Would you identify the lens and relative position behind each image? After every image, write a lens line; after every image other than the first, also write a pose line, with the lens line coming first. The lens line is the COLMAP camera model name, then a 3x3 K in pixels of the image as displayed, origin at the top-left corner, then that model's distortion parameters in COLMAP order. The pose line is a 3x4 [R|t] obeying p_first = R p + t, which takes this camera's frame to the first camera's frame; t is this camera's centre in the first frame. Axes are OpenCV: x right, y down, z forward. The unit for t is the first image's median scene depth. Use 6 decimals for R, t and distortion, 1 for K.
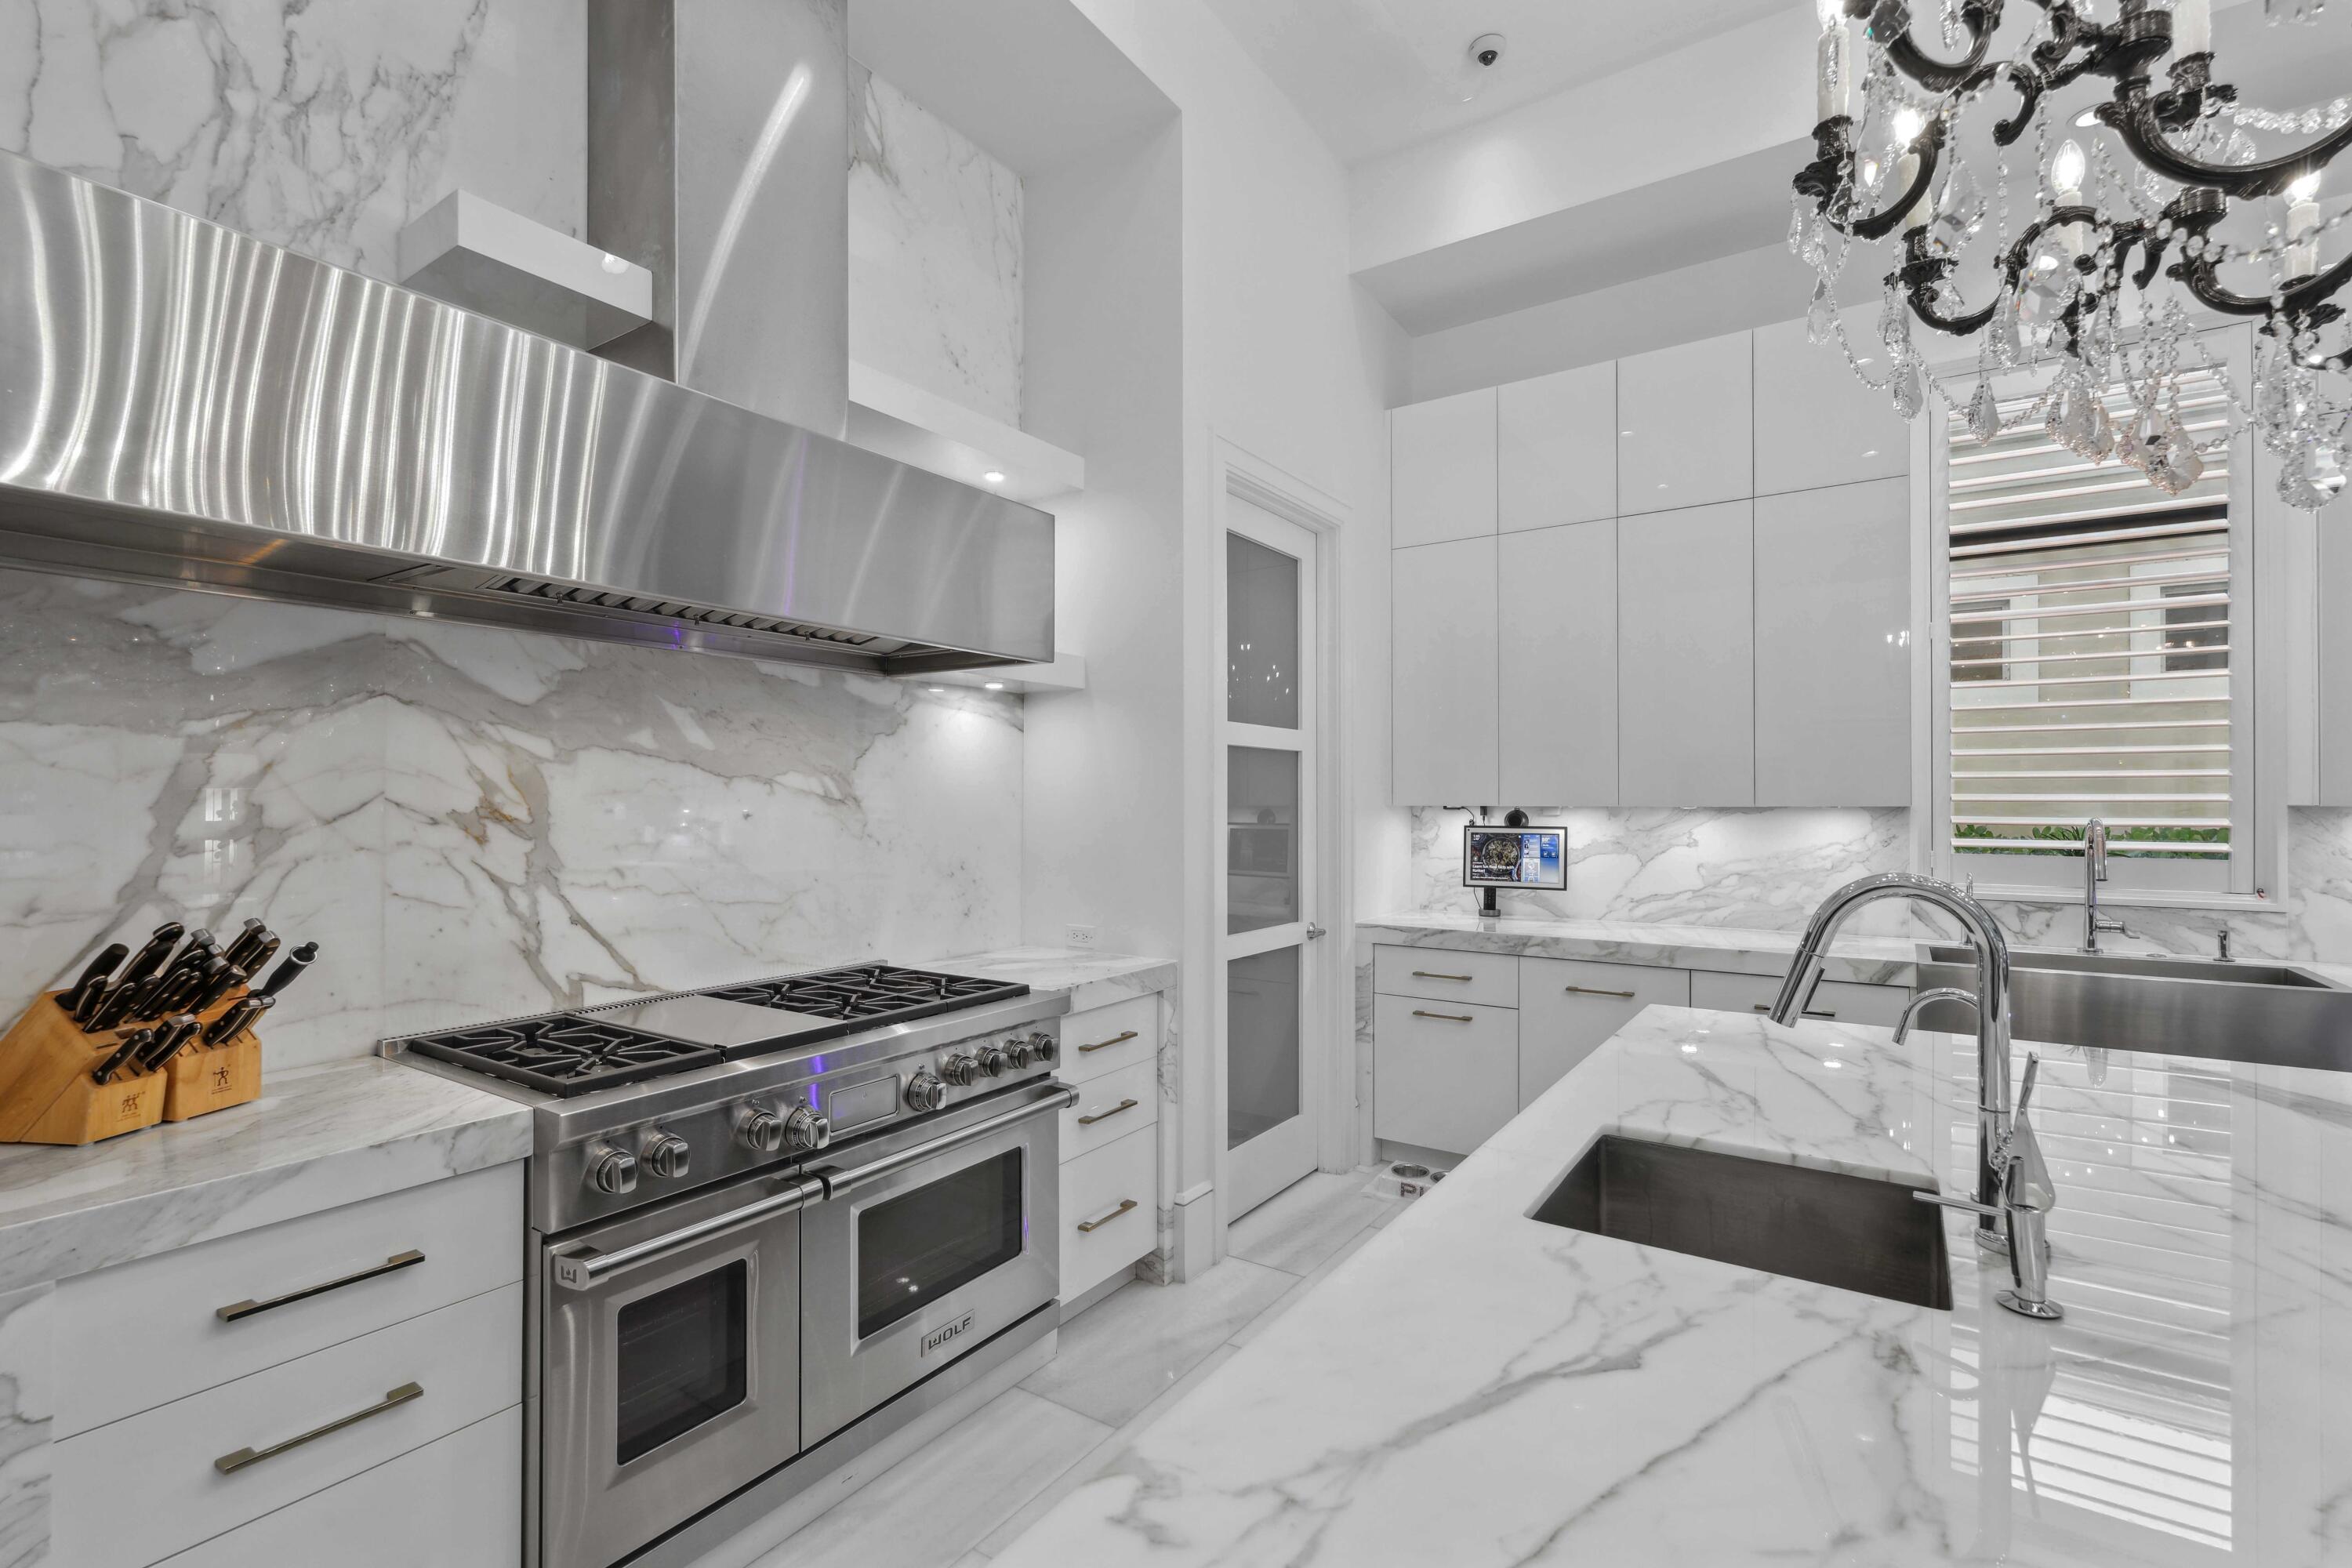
lens RADIAL K [[1033.1, 0, 1169.2], [0, 1033.1, 796.2], [0, 0, 1]] dist [0.002751, 0.000447]
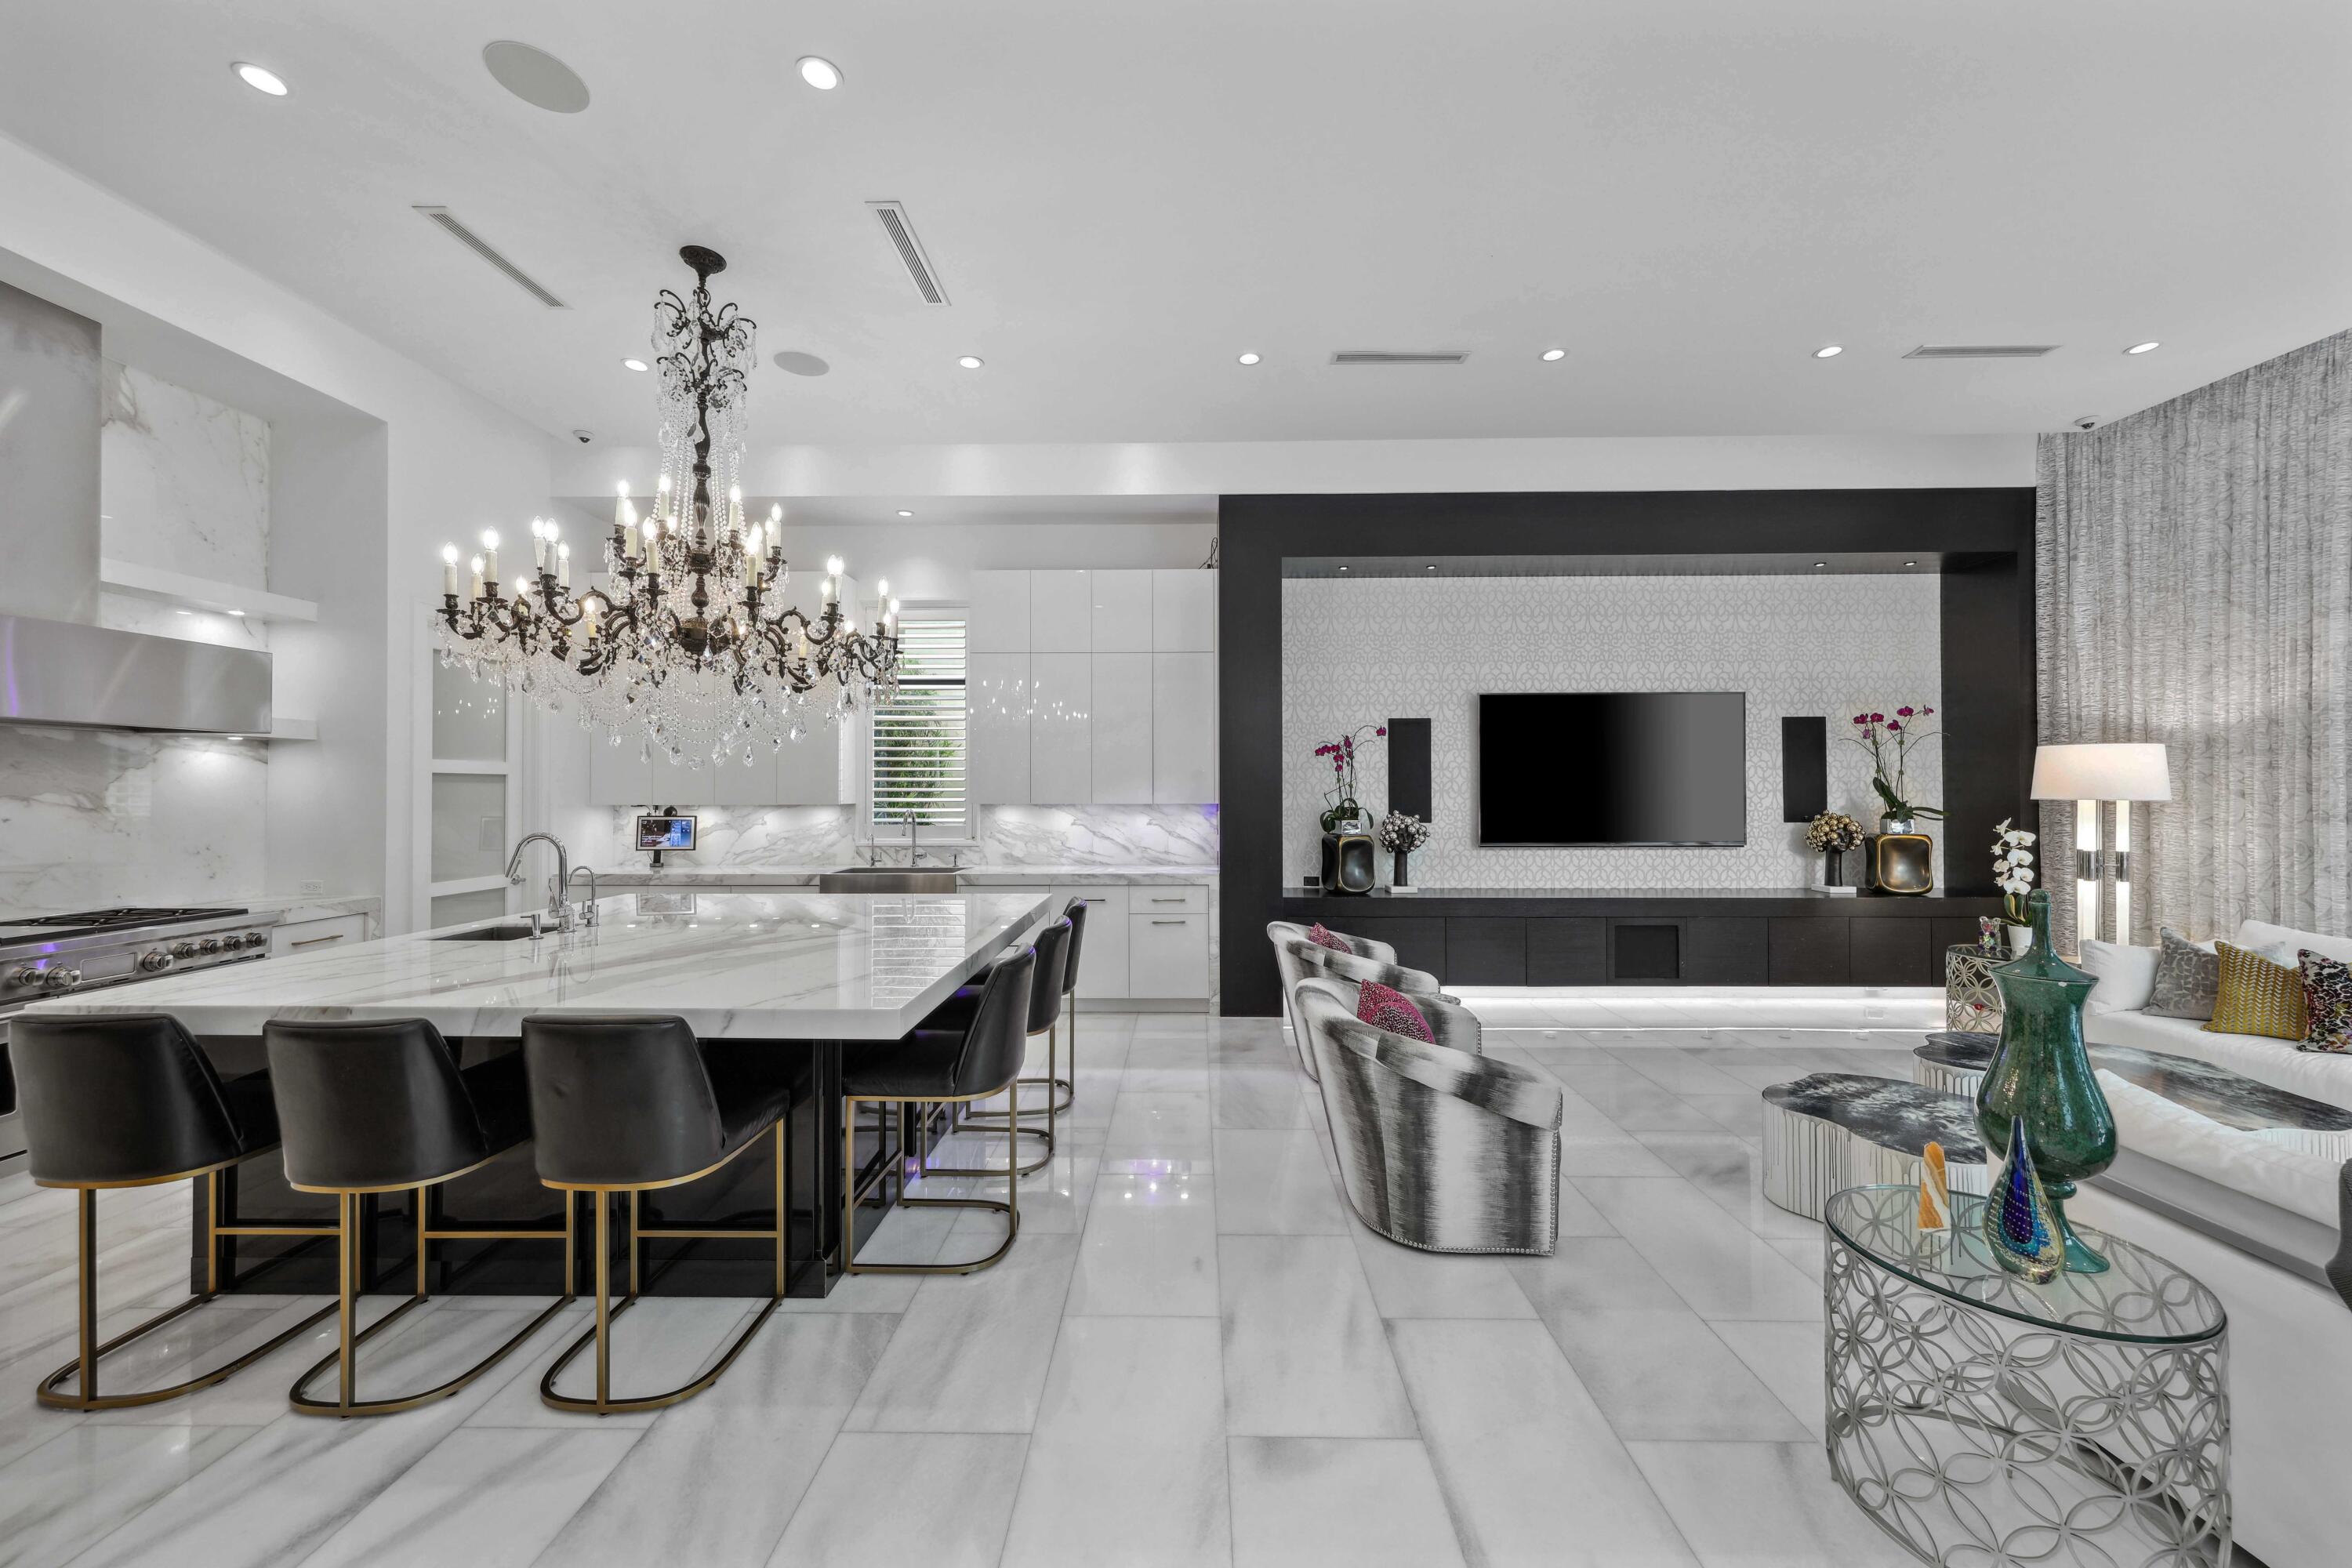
lens RADIAL K [[870.6, 0, 1198.1], [0, 870.6, 783.9], [0, 0, 1]] dist [0.000091, -0.000214]
pose [[0.832475, 0.003747, 0.554050, 0.456202], [-0.003074, 0.999993, -0.002144, -0.046170], [-0.554054, 0.000082, 0.832481, -1.357440]]
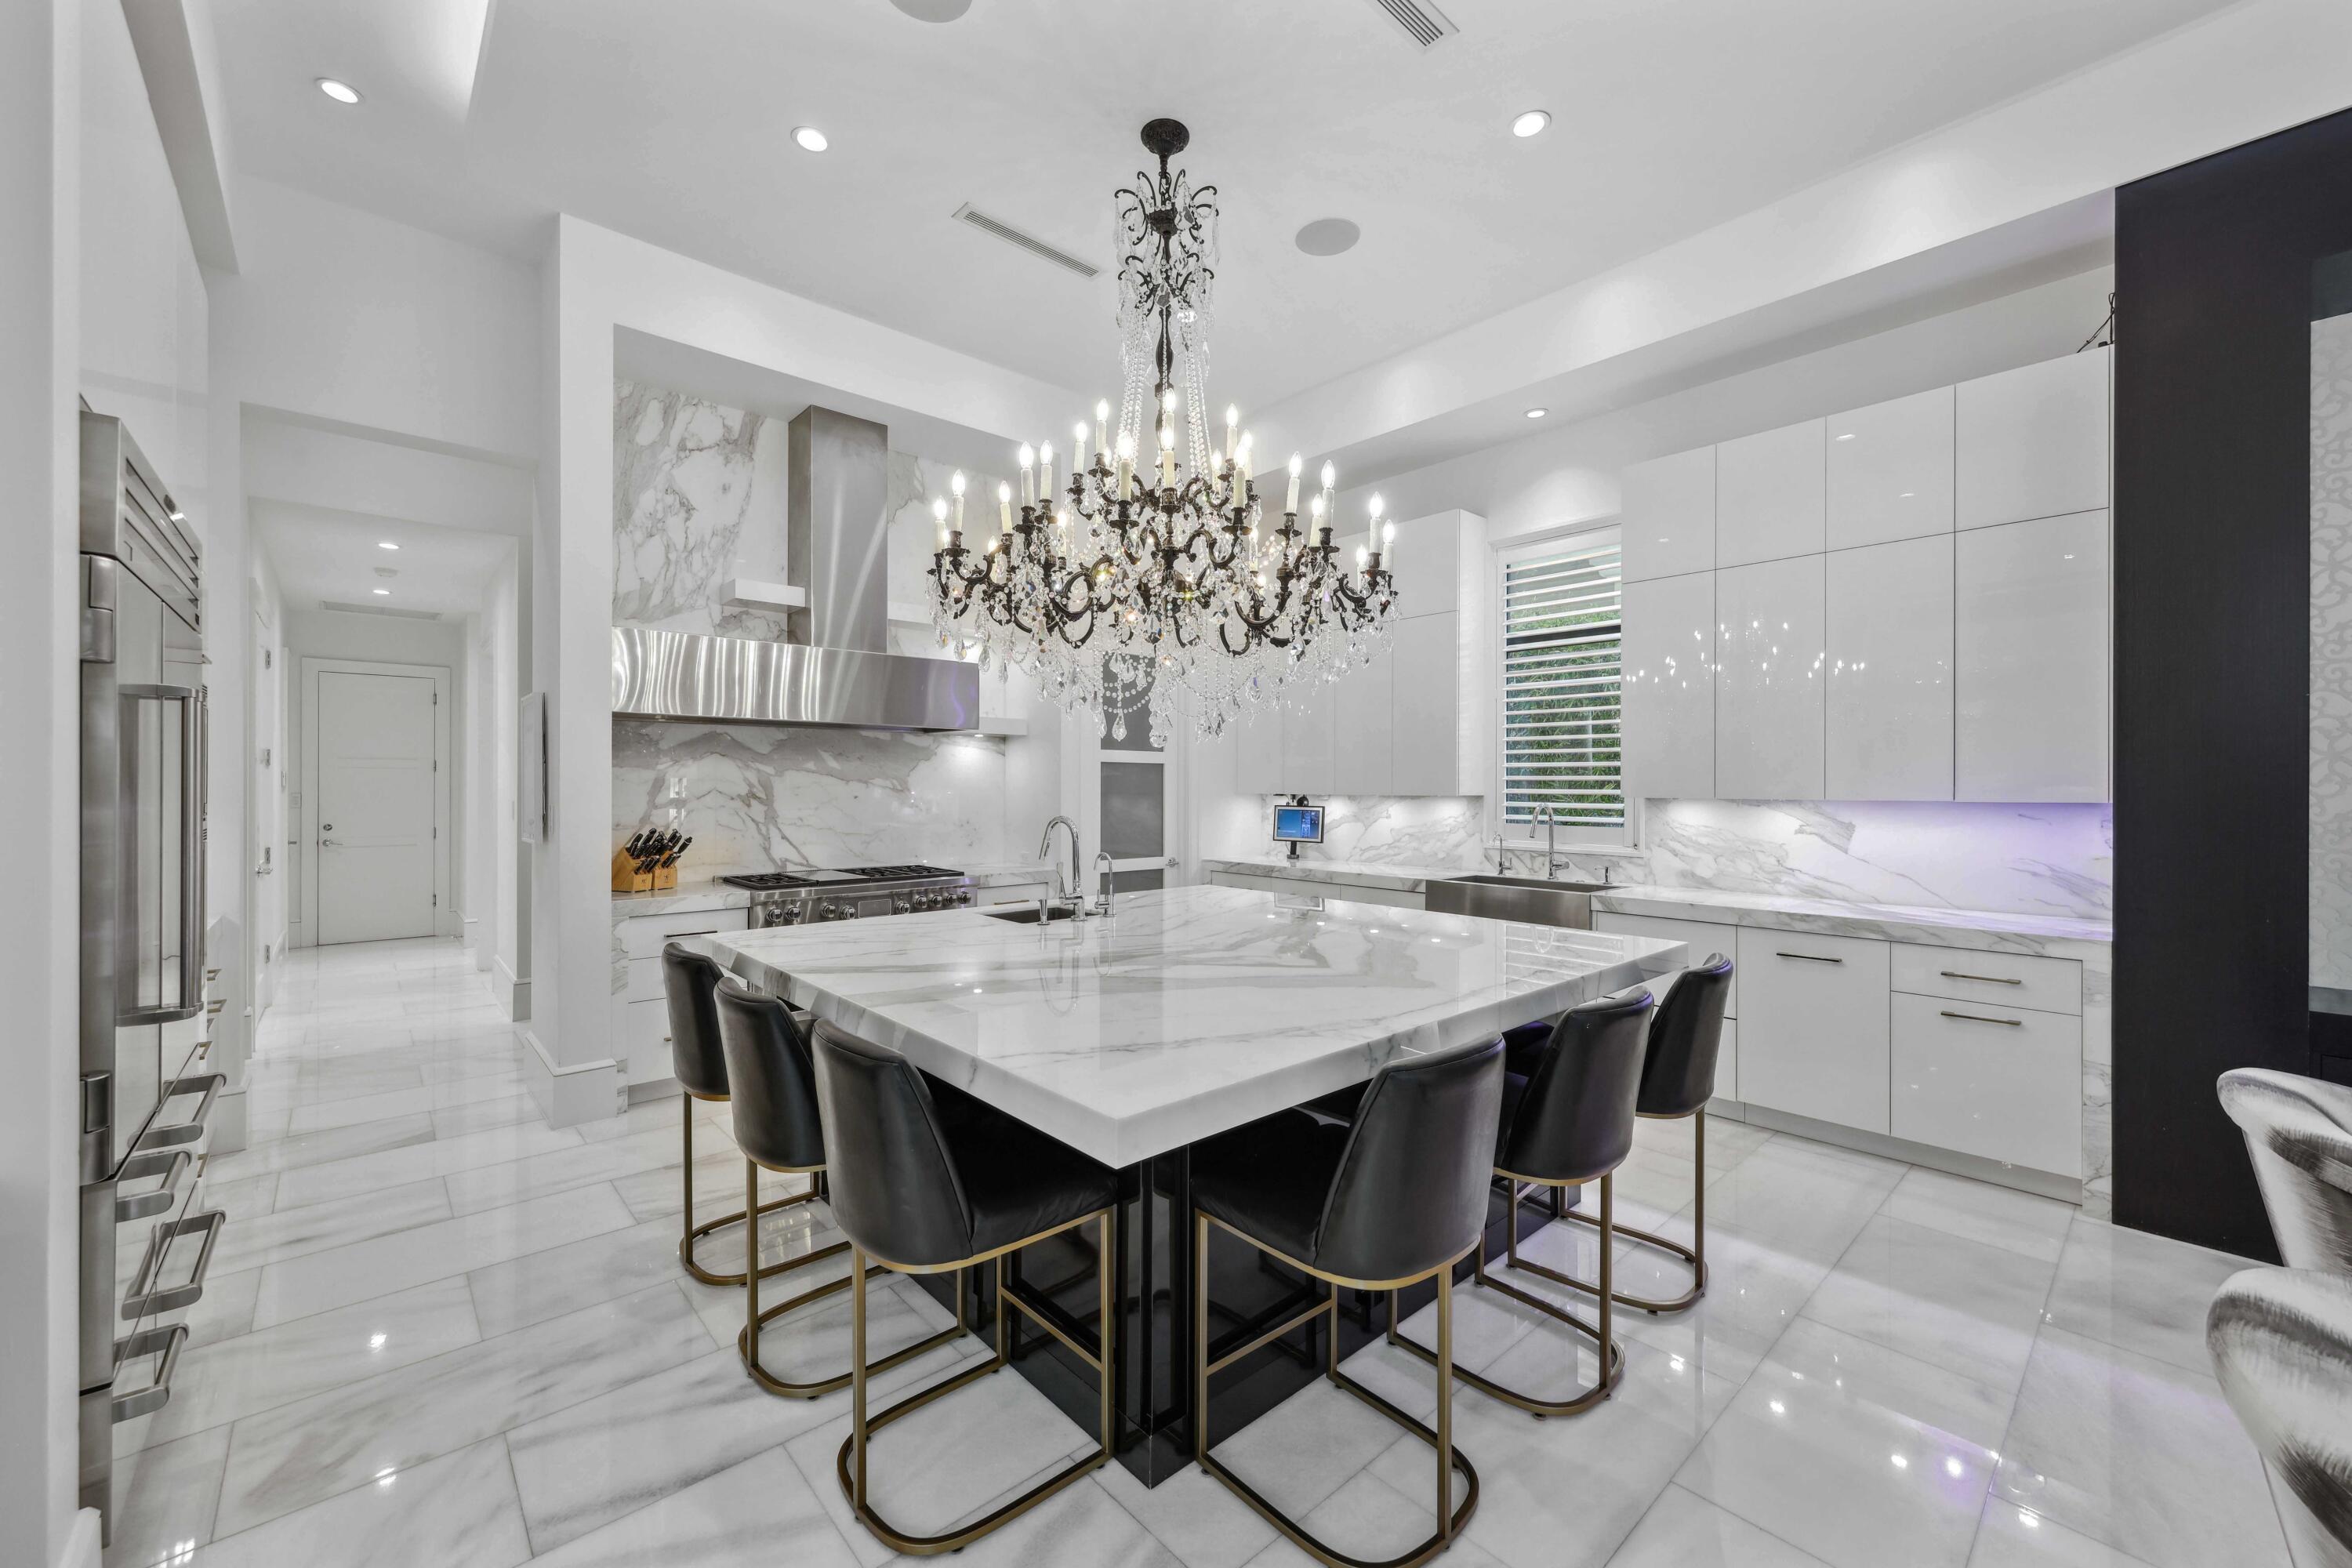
lens RADIAL K [[929.6, 0, 1185.3], [0, 929.6, 789.4], [0, 0, 1]] dist [-0.002422, -0.000251]
pose [[0.968738, 0.004917, -0.248038, 0.925028], [-0.002415, 0.999943, 0.010390, -0.024284], [0.248075, -0.009466, 0.968695, -0.946790]]
